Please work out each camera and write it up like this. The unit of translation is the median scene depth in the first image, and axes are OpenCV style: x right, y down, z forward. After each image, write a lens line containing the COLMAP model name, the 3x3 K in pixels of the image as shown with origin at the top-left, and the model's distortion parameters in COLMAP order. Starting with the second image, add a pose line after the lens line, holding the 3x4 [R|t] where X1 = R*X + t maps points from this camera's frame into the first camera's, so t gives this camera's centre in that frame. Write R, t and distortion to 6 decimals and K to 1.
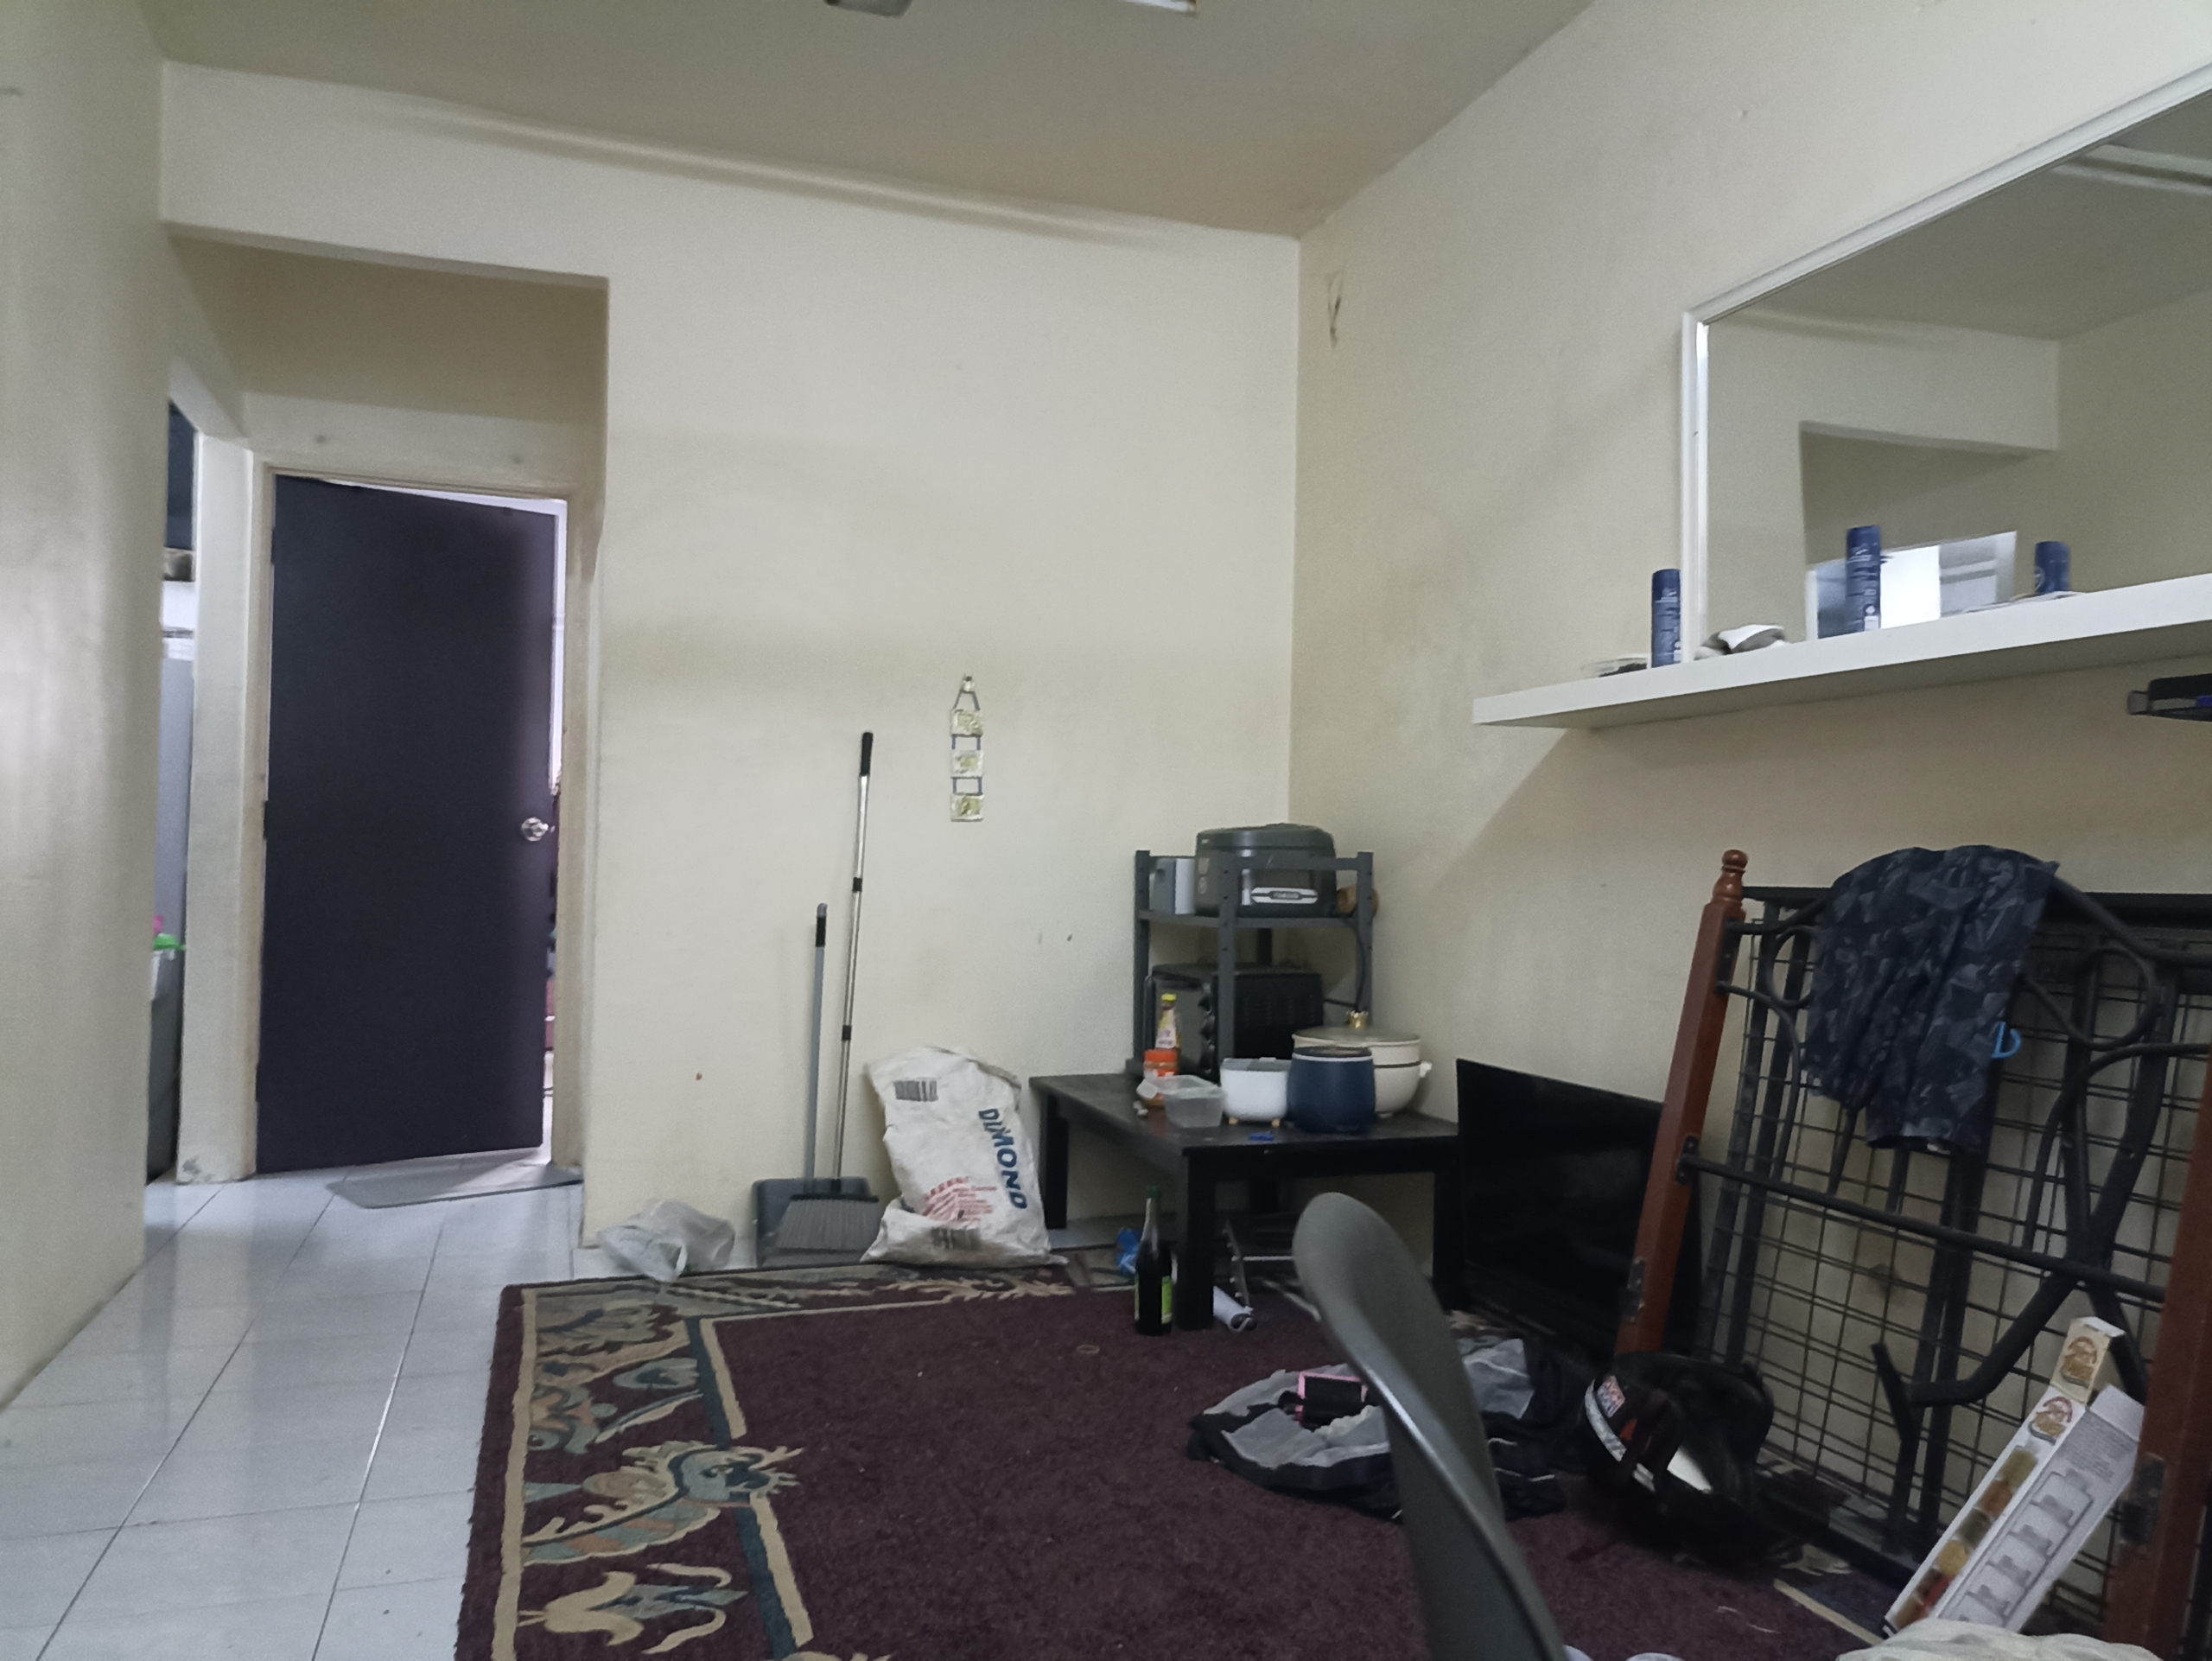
lens RADIAL K [[1617.9, 0, 1106.0], [0, 1617.9, 830.5], [0, 0, 1]] dist [-0.000517, 0.001870]
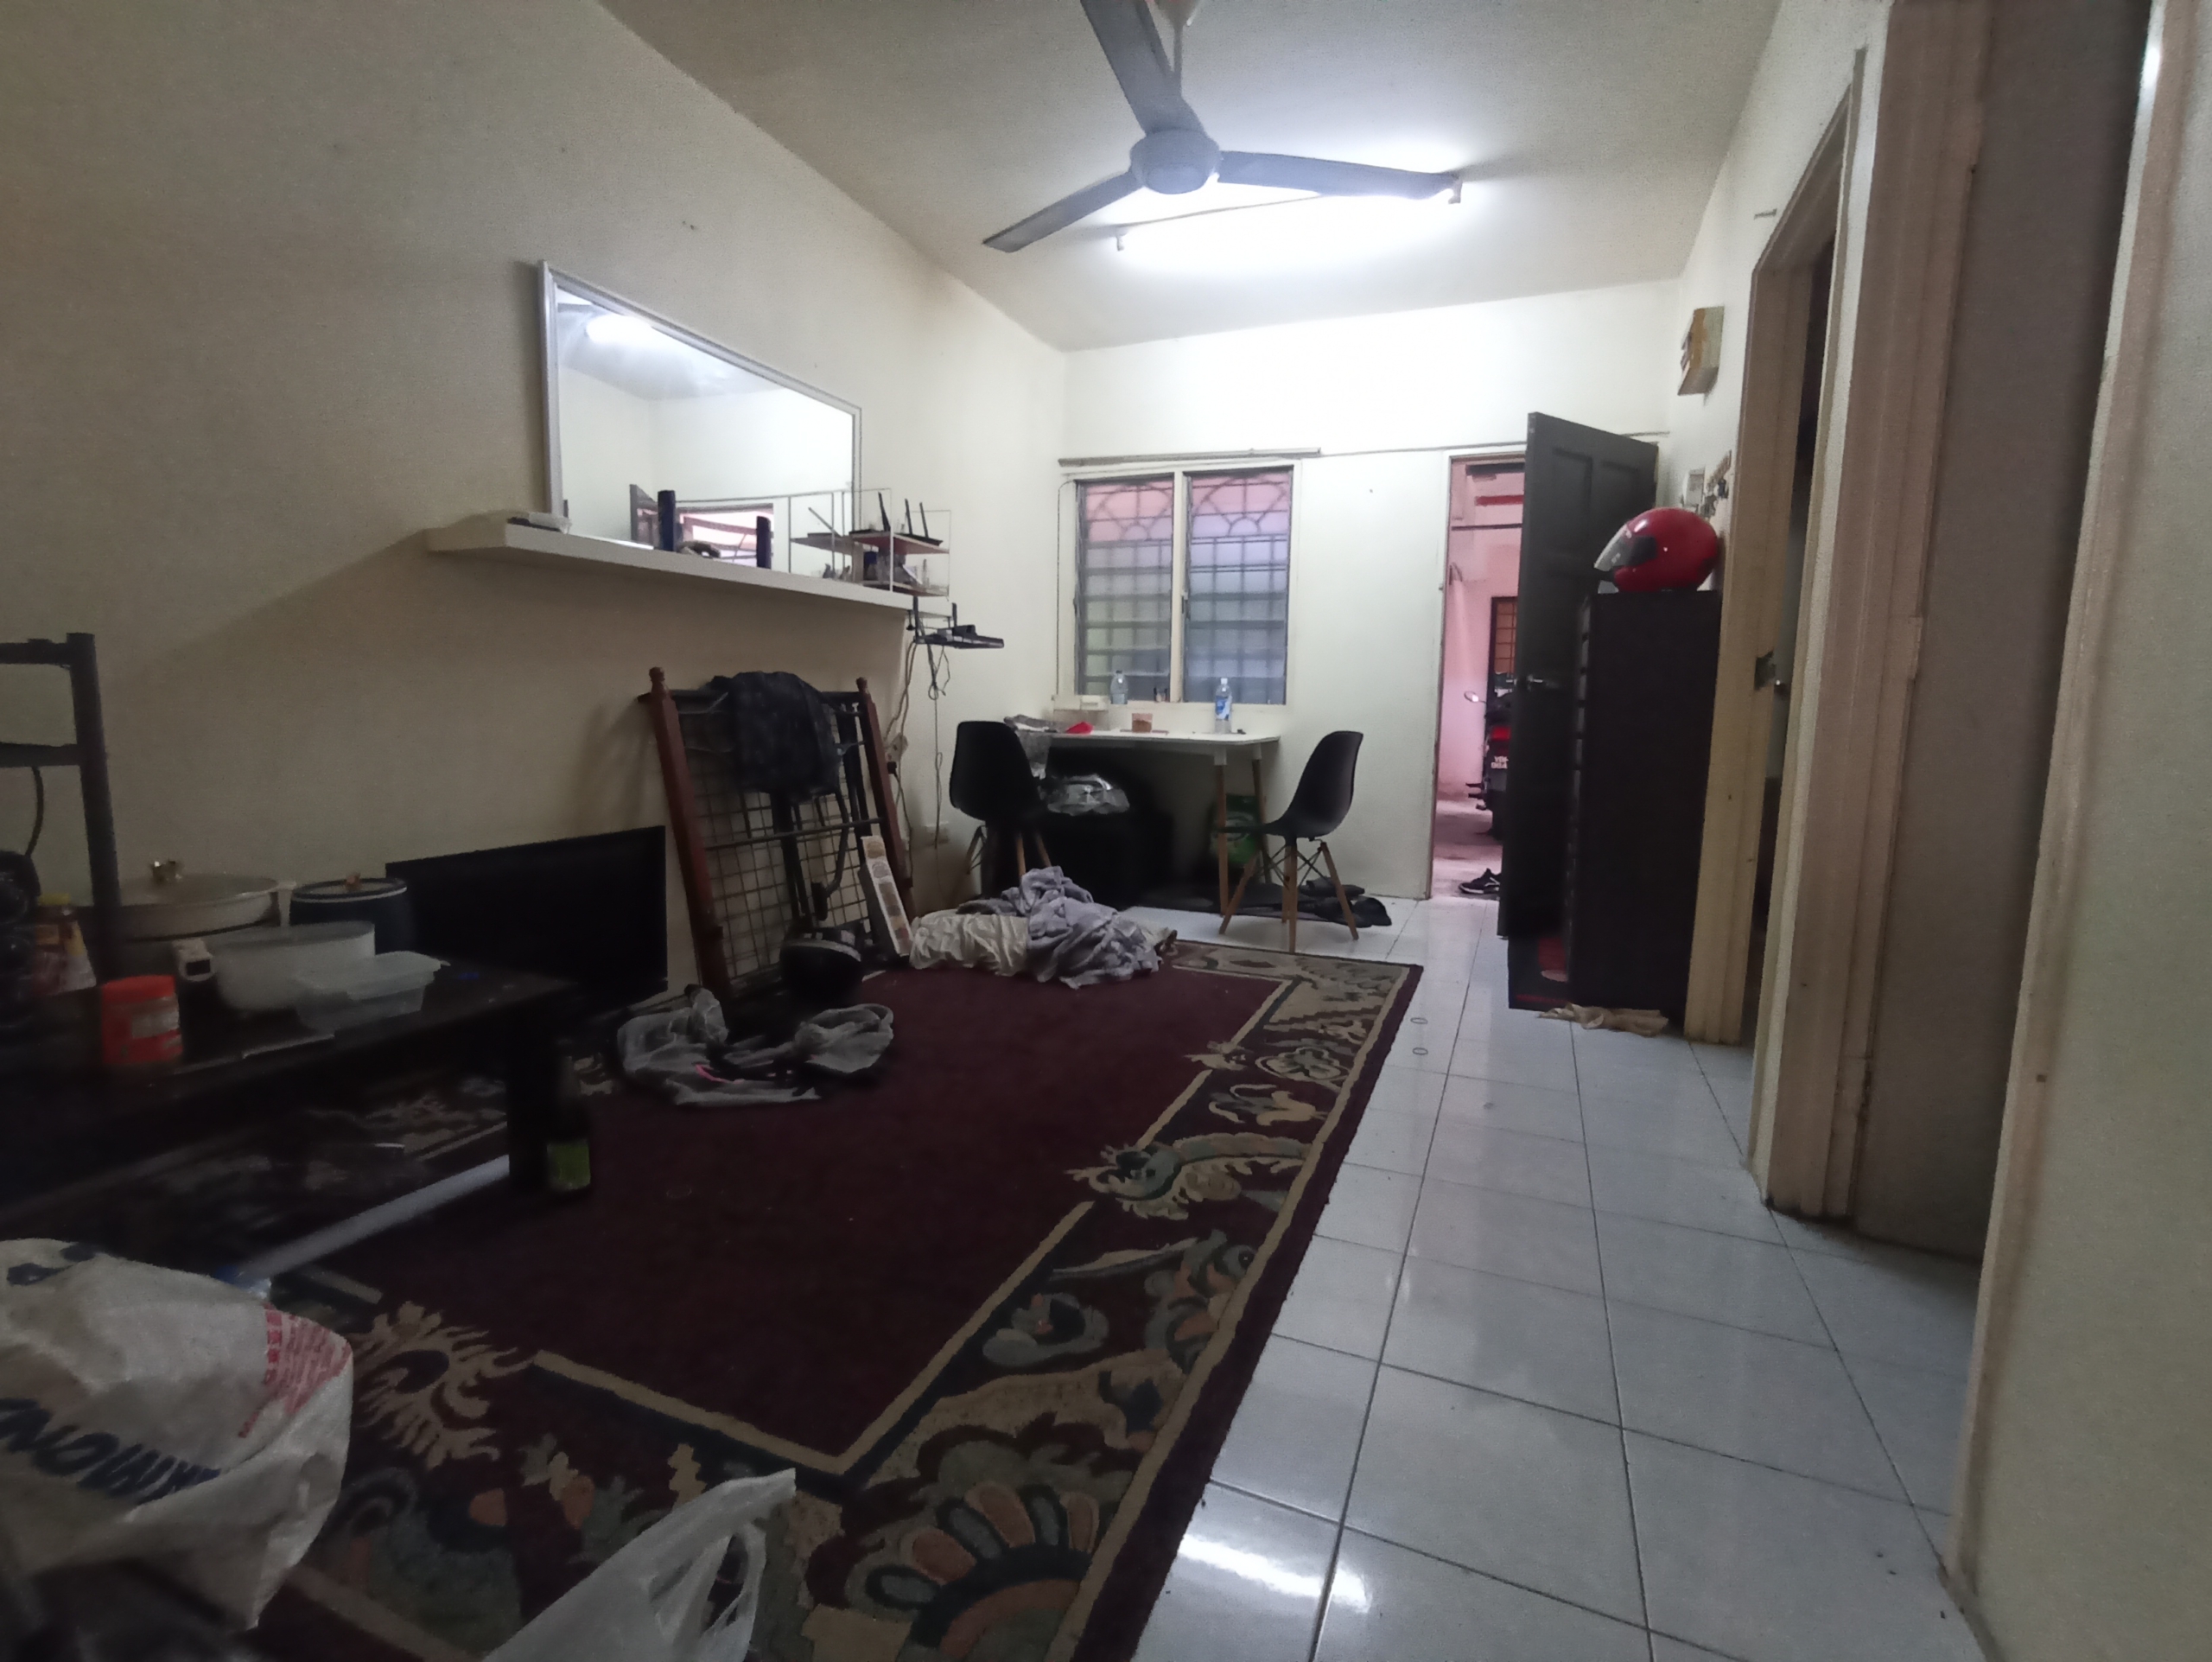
lens RADIAL K [[1025.8, 0, 1106.0], [0, 1025.8, 831.0], [0, 0, 1]] dist [-0.002711, -0.000264]
pose [[-0.748774, -0.109864, 0.653657, -0.707466], [-0.046853, 0.992474, 0.113140, 0.039120], [-0.661167, 0.054090, -0.748286, 1.587861]]
